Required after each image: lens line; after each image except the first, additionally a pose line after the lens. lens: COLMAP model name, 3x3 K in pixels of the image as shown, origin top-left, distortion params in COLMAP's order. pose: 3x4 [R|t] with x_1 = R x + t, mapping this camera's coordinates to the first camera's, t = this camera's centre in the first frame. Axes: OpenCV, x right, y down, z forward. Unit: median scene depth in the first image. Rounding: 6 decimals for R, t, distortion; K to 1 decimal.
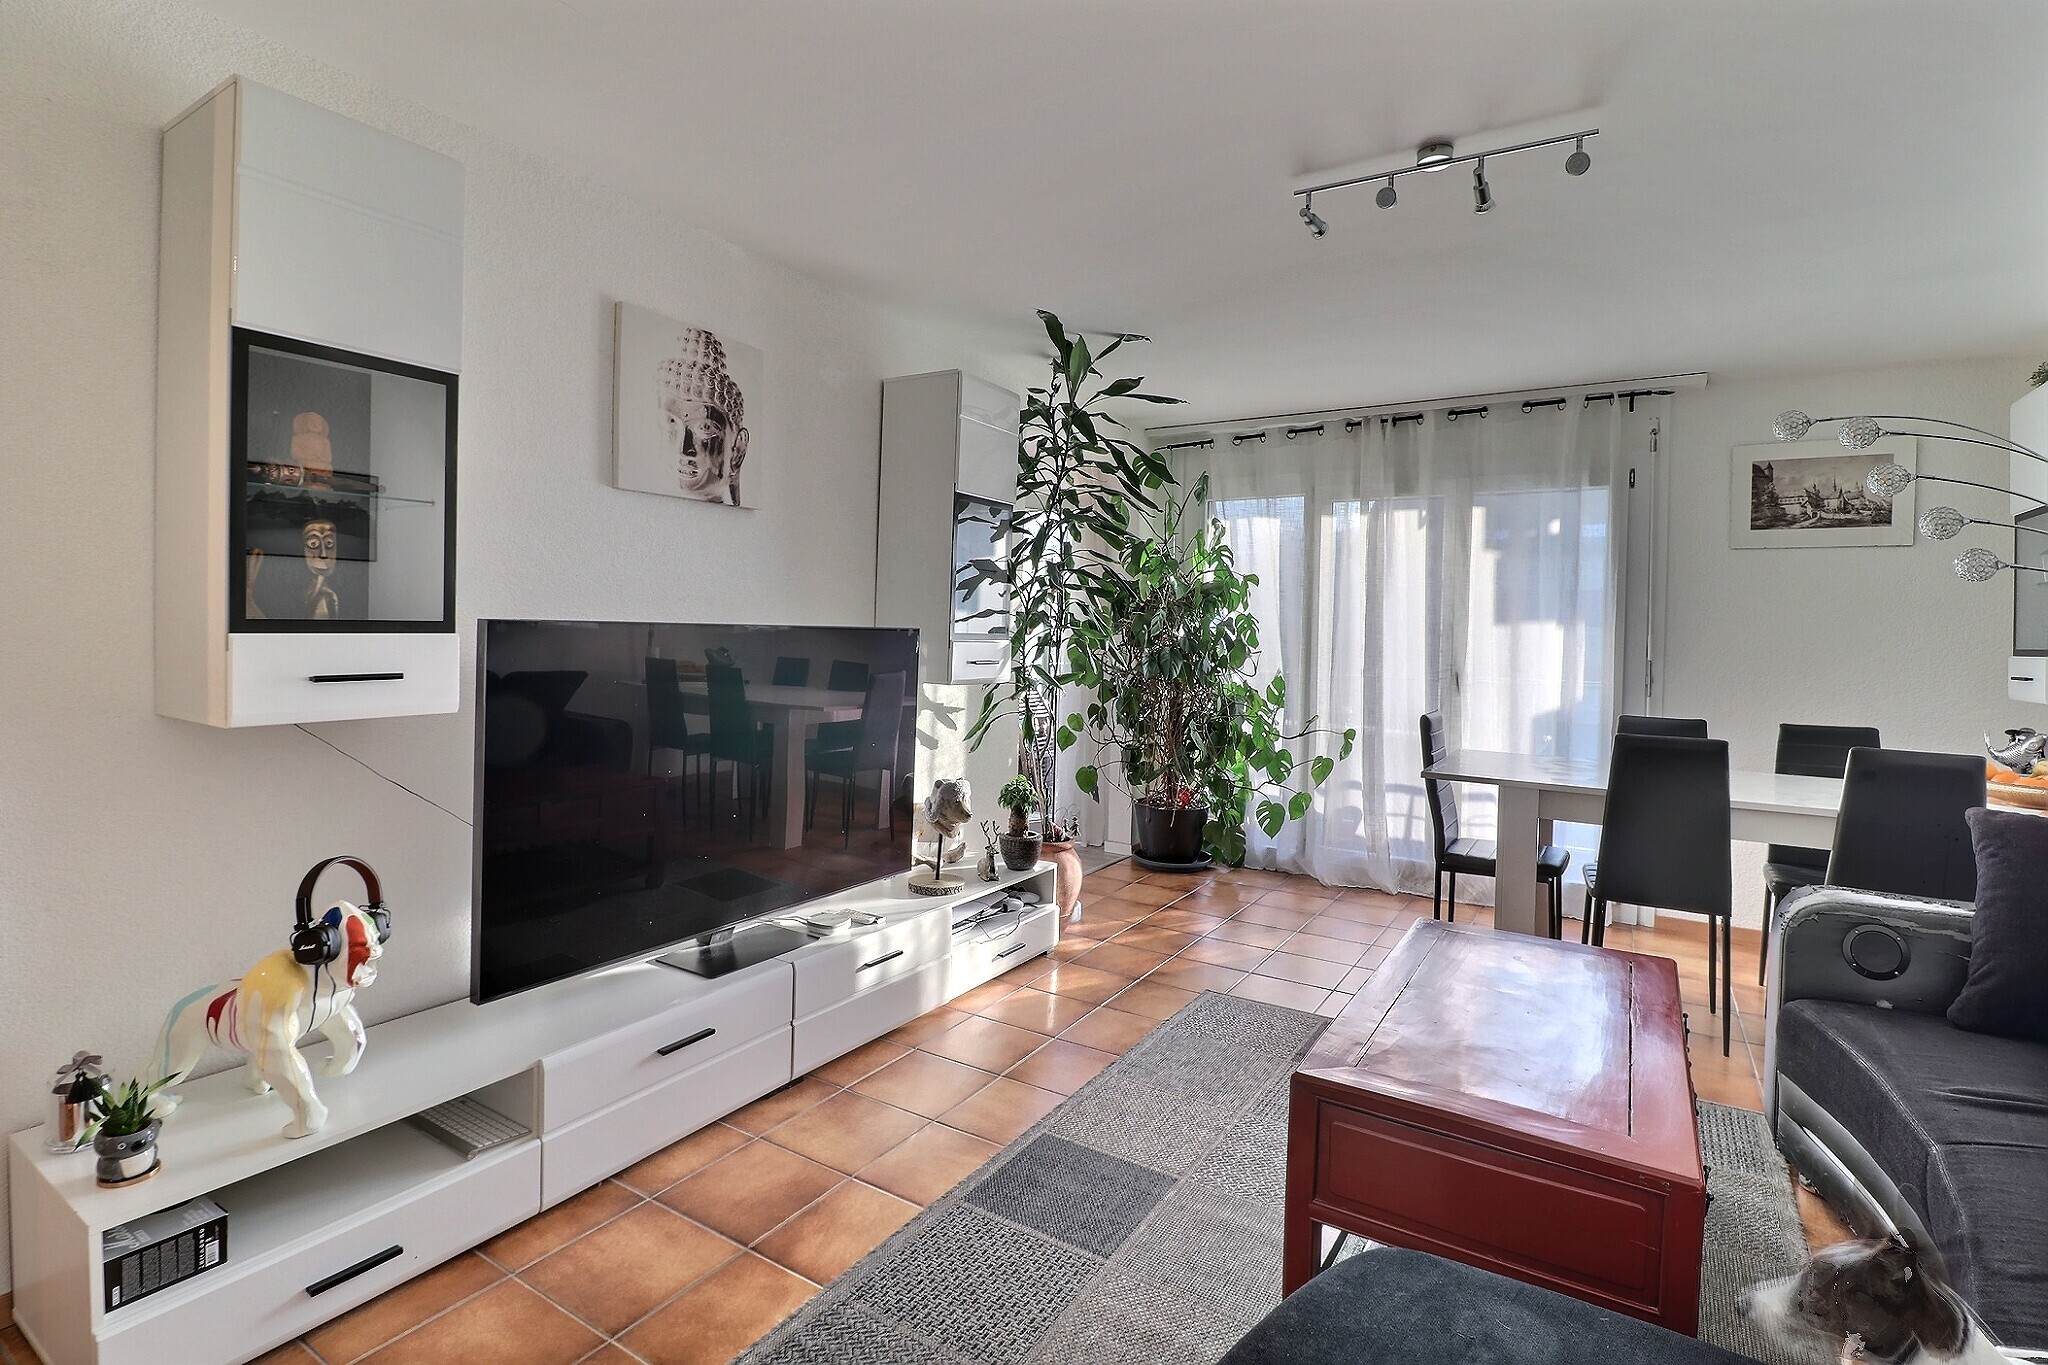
lens RADIAL K [[972.6, 0, 1024.6], [0, 972.6, 647.3], [0, 0, 1]] dist [0.000882, -0.008567]
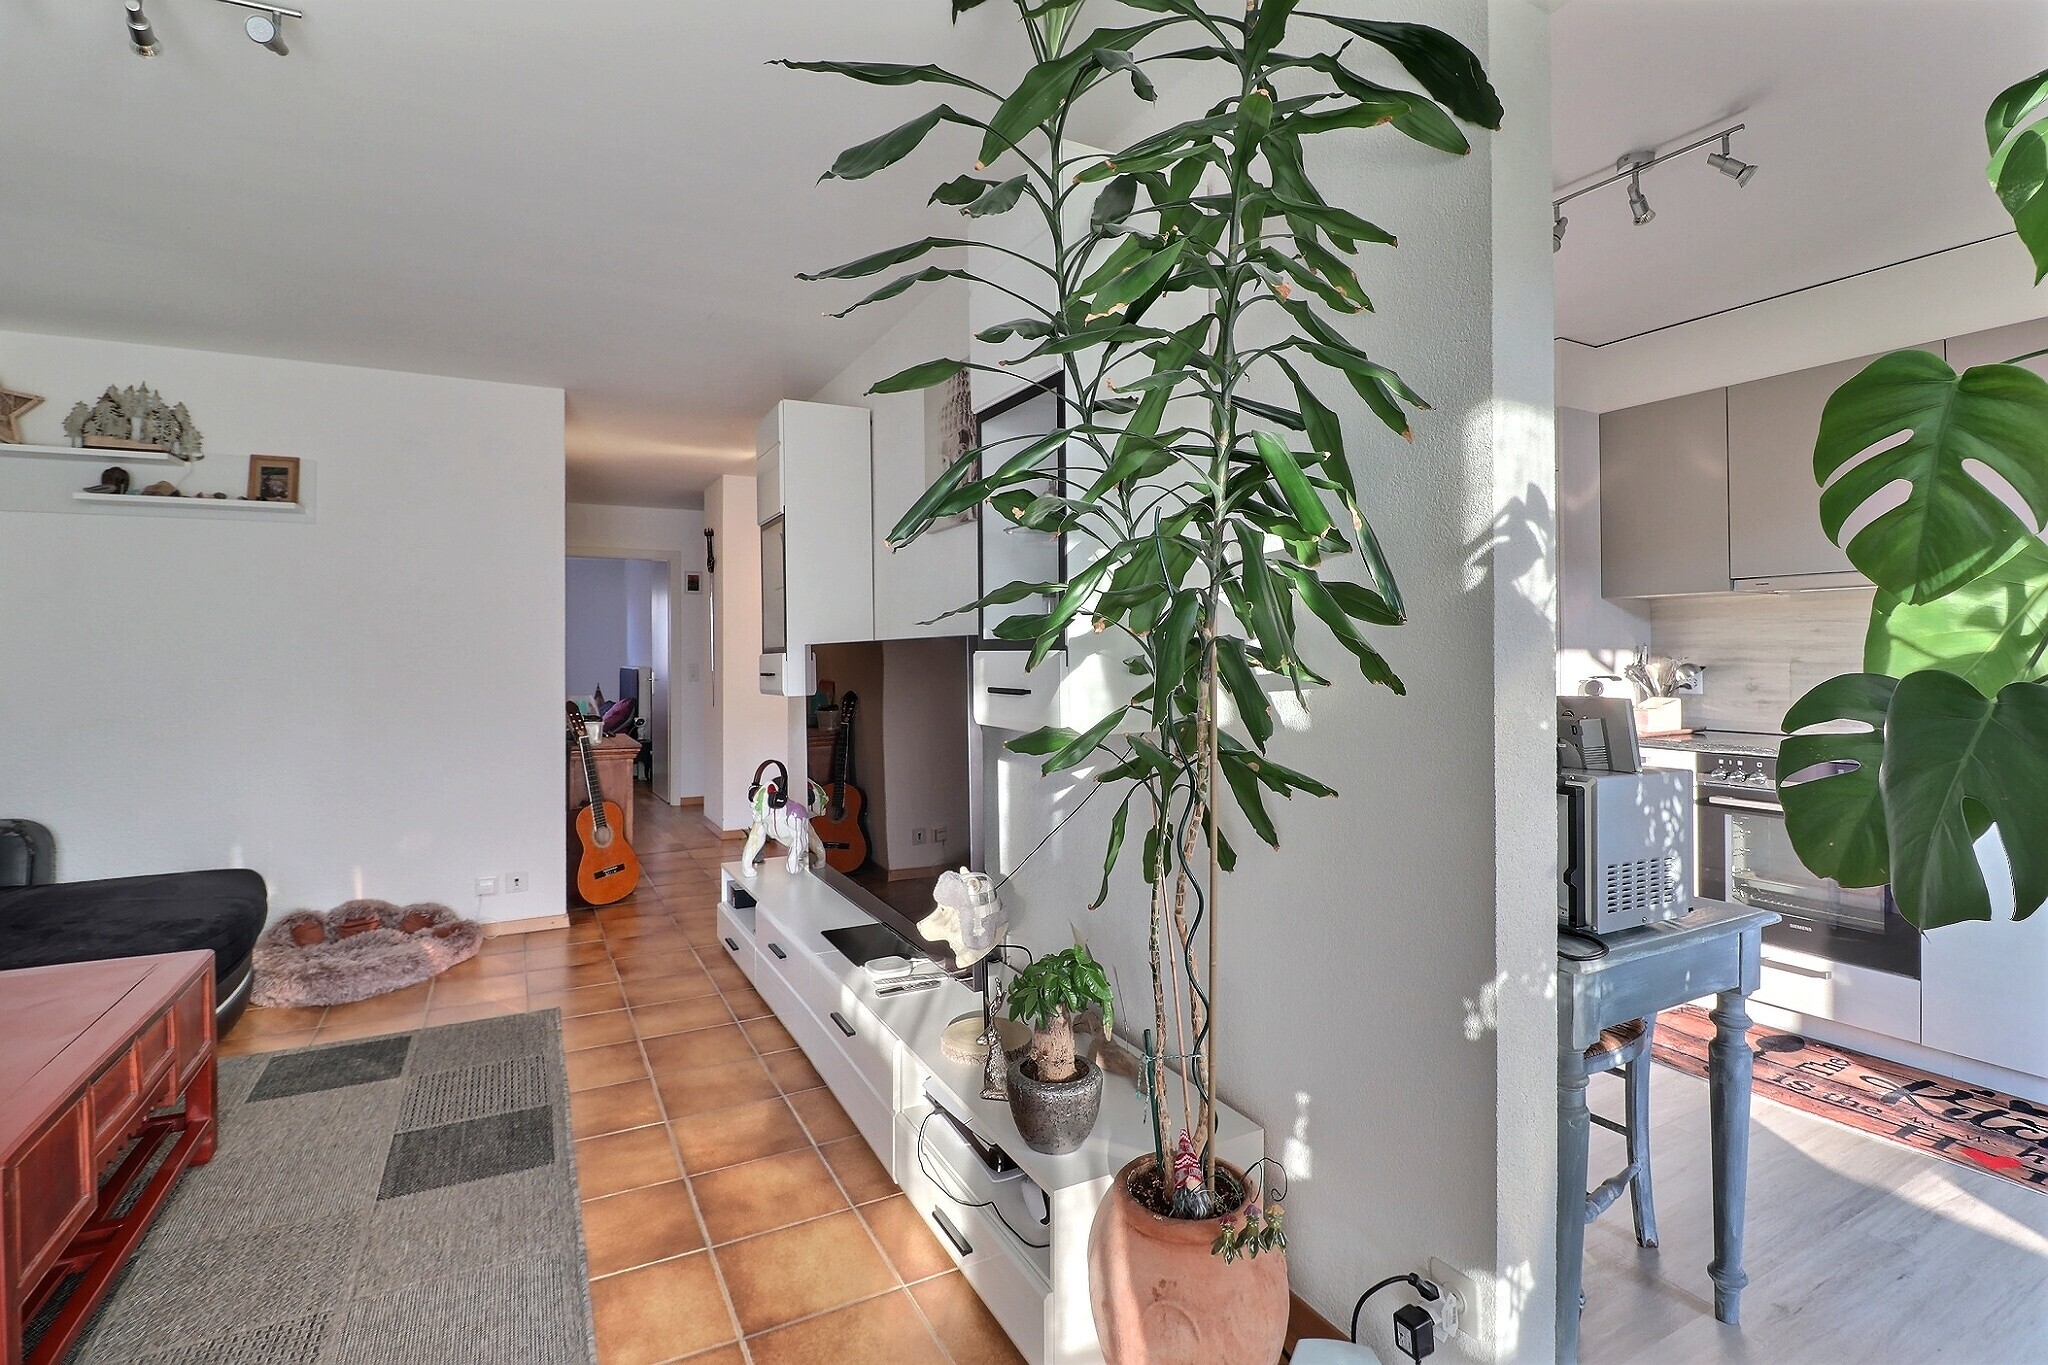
lens RADIAL K [[972.6, 0, 1024.6], [0, 972.6, 647.3], [0, 0, 1]] dist [0.000882, -0.008567]
pose [[-0.501827, -0.023406, -0.864652, 0.721357], [-0.021455, 0.999663, -0.014609, -0.007578], [0.864702, 0.011220, -0.502160, 2.158663]]
